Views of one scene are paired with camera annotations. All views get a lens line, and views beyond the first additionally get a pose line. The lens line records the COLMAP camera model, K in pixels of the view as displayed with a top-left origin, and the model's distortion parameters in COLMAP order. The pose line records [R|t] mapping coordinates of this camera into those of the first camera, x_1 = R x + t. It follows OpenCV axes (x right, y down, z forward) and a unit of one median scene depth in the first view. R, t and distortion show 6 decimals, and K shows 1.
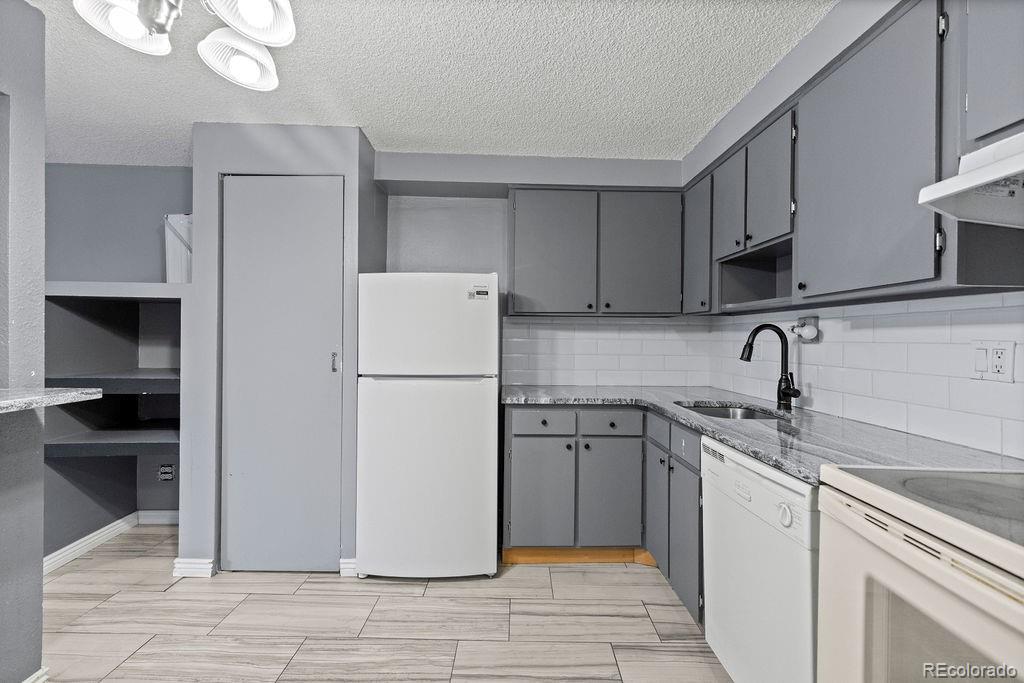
lens RADIAL K [[458.0, 0, 505.7], [0, 458.0, 339.5], [0, 0, 1]] dist [0.004784, 0.000735]
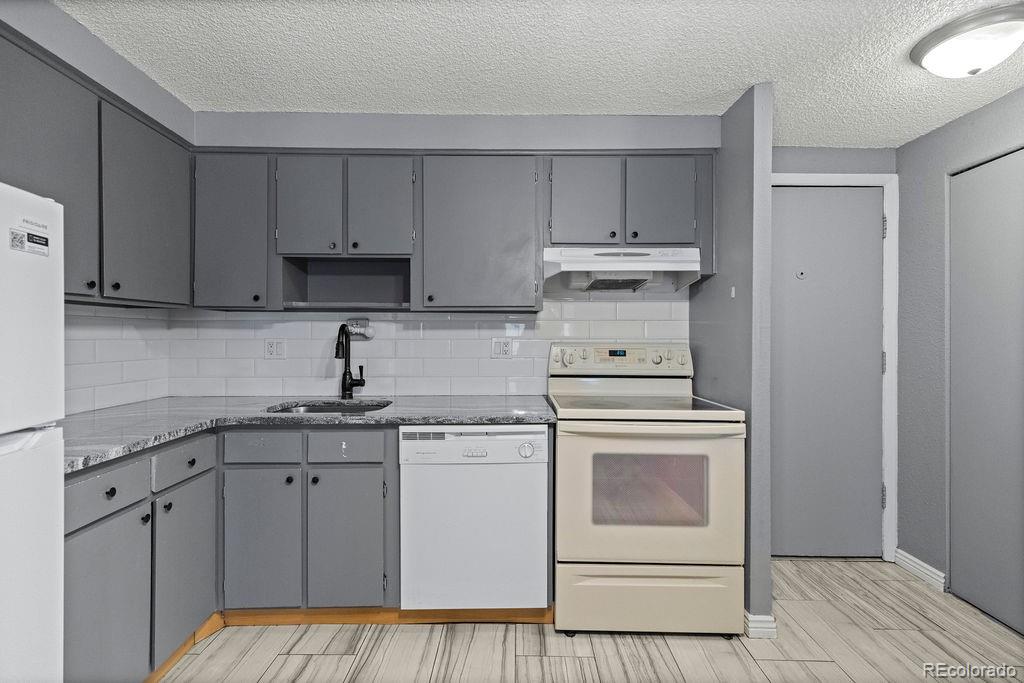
lens RADIAL K [[458.0, 0, 507.7], [0, 458.0, 337.6], [0, 0, 1]] dist [0.004784, 0.000735]
pose [[-0.000949, -0.012297, 0.999924, -0.497244], [0.001373, 0.999923, 0.012298, -0.012554], [-0.999999, 0.001384, -0.000932, 0.554325]]
